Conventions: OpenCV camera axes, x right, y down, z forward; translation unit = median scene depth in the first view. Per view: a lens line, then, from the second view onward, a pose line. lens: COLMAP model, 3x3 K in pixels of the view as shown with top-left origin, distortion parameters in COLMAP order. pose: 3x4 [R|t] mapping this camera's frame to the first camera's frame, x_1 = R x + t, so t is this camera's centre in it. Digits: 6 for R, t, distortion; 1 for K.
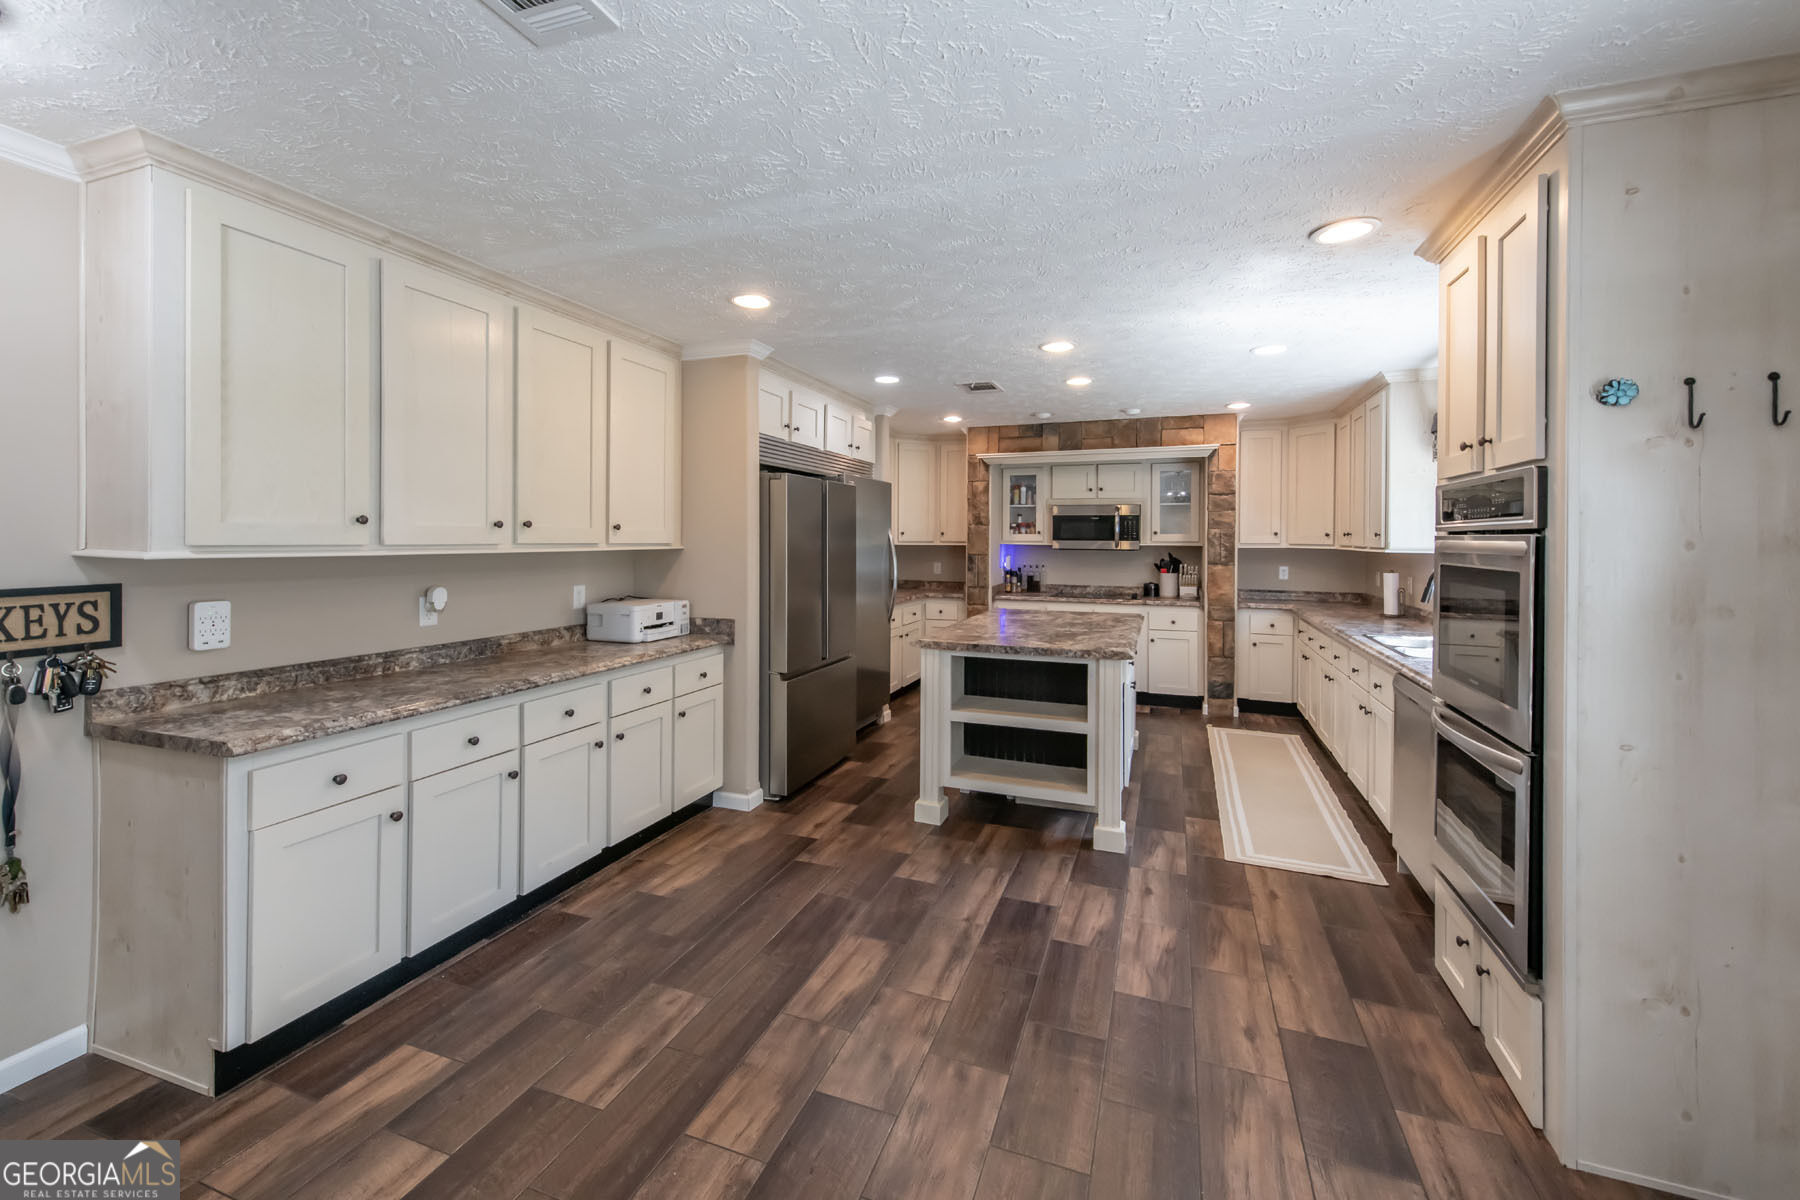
lens RADIAL K [[720.5, 0, 908.2], [0, 720.5, 536.8], [0, 0, 1]] dist [0.002593, -0.000051]
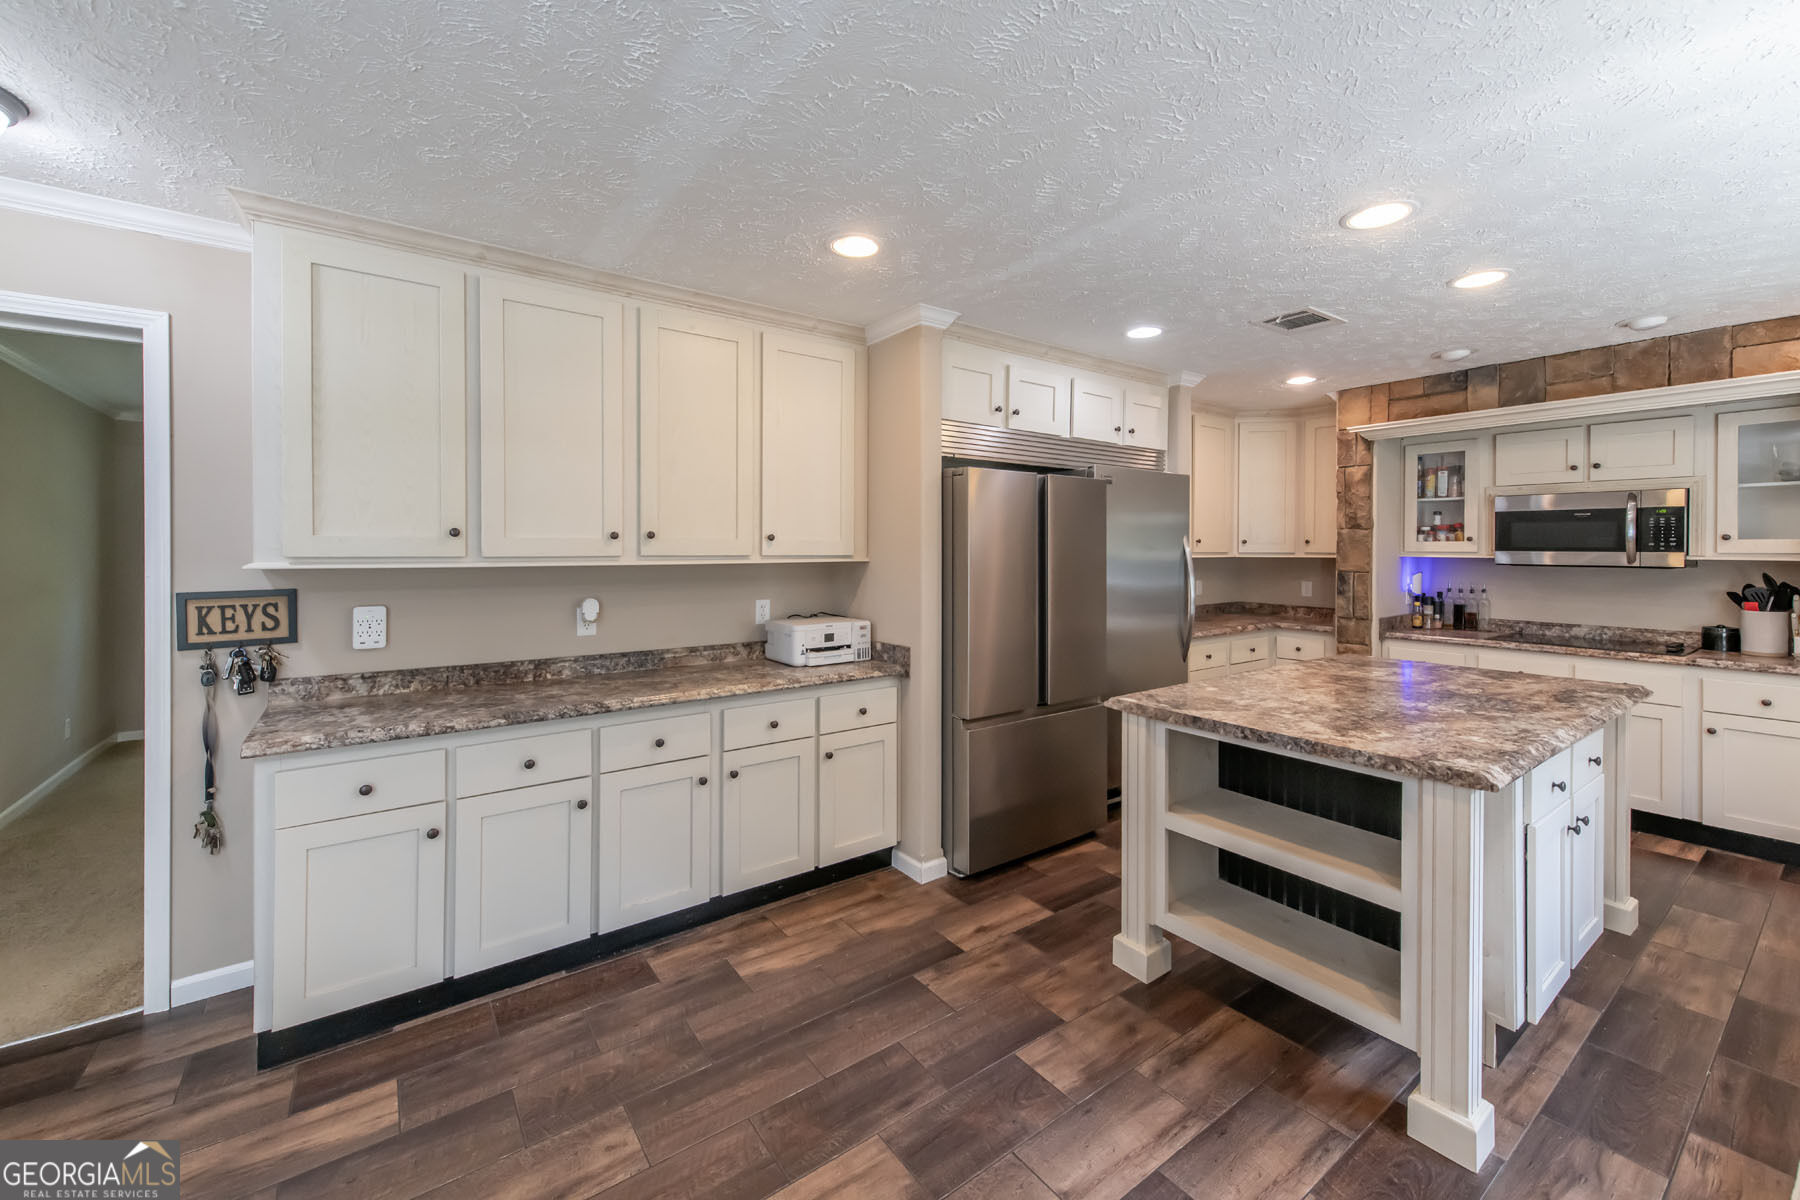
lens RADIAL K [[719.0, 0, 908.3], [0, 719.0, 550.4], [0, 0, 1]] dist [0.013921, -0.005089]
pose [[0.832220, -0.001233, -0.554445, 0.240912], [0.003646, 0.999988, 0.003248, 0.000772], [0.554434, -0.004725, 0.832214, 0.345920]]
